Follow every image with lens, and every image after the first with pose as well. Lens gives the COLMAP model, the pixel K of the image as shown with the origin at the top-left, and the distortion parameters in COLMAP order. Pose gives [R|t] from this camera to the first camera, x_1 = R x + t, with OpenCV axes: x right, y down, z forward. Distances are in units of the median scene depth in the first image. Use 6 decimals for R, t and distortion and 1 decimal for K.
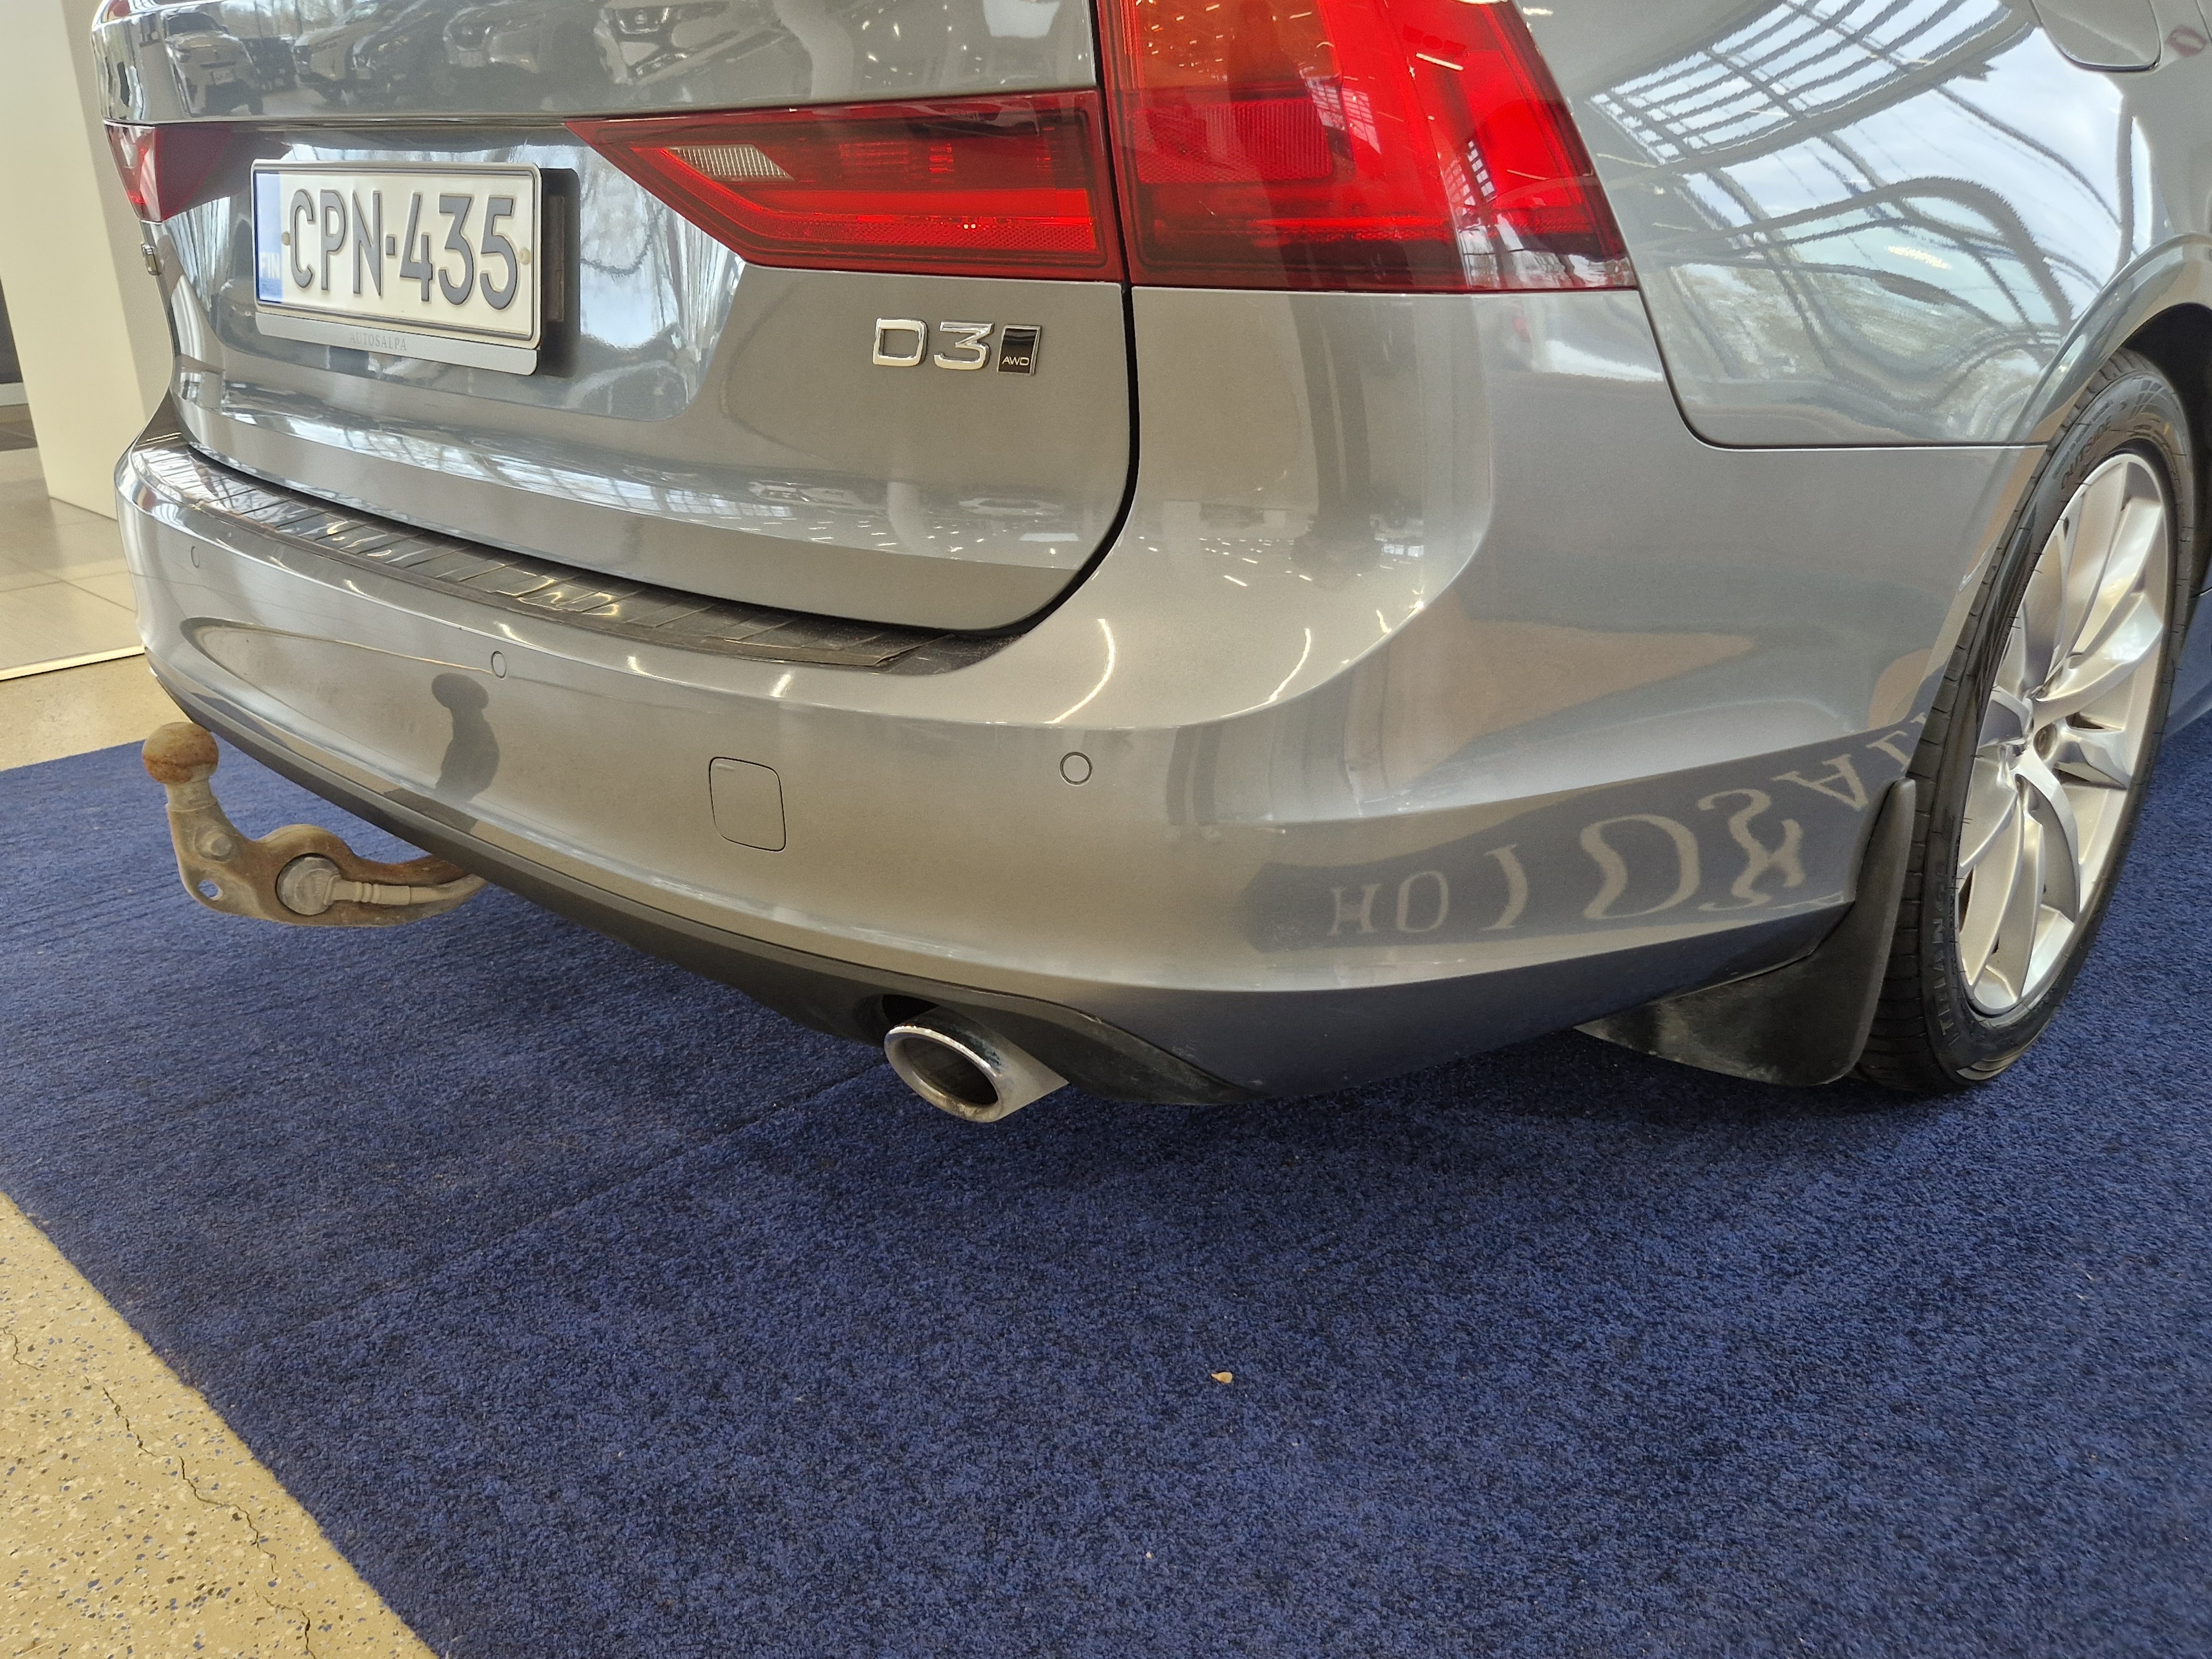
lens RADIAL K [[1467.8, 0, 1111.0], [0, 1467.8, 917.7], [0, 0, 1]] dist [-0.000456, -0.002154]
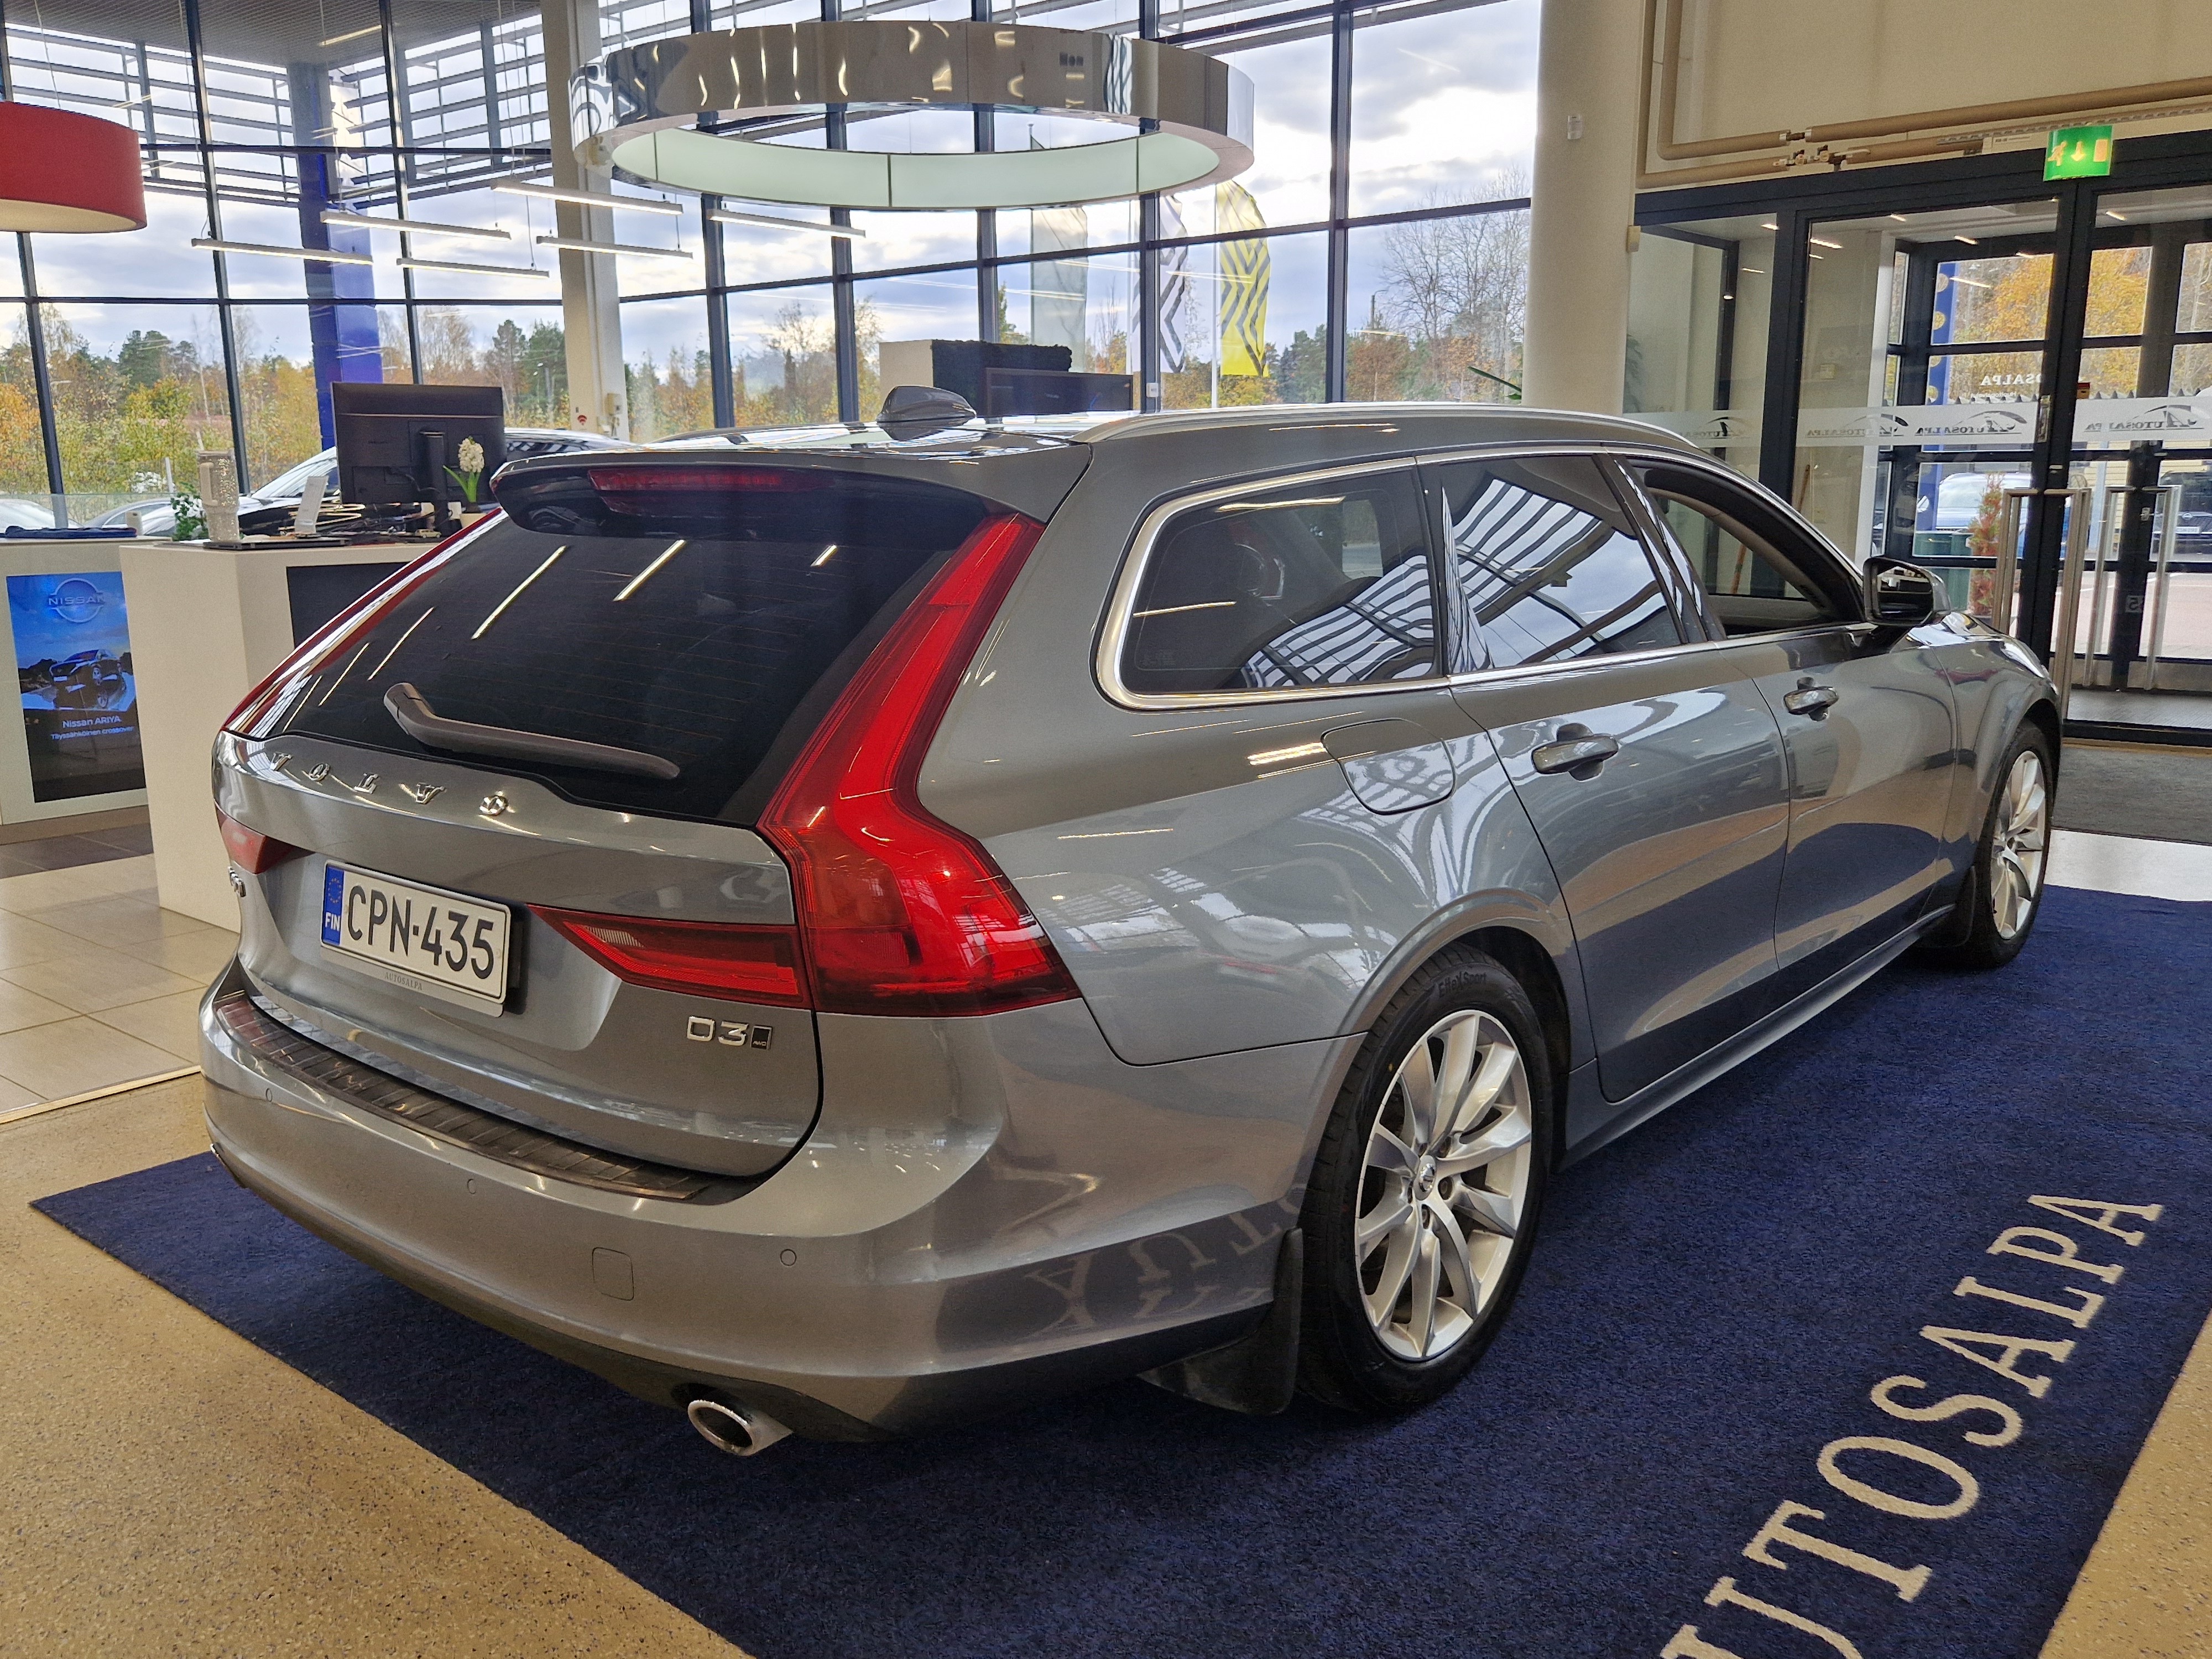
lens RADIAL K [[1810.7, 0, 1106.0], [0, 1810.7, 829.5], [0, 0, 1]] dist [0.007956, -0.000366]
pose [[0.999520, -0.028270, 0.012707, 0.307257], [0.030139, 0.982148, -0.185682, -0.166018], [-0.007231, 0.185976, 0.982528, -1.168649]]
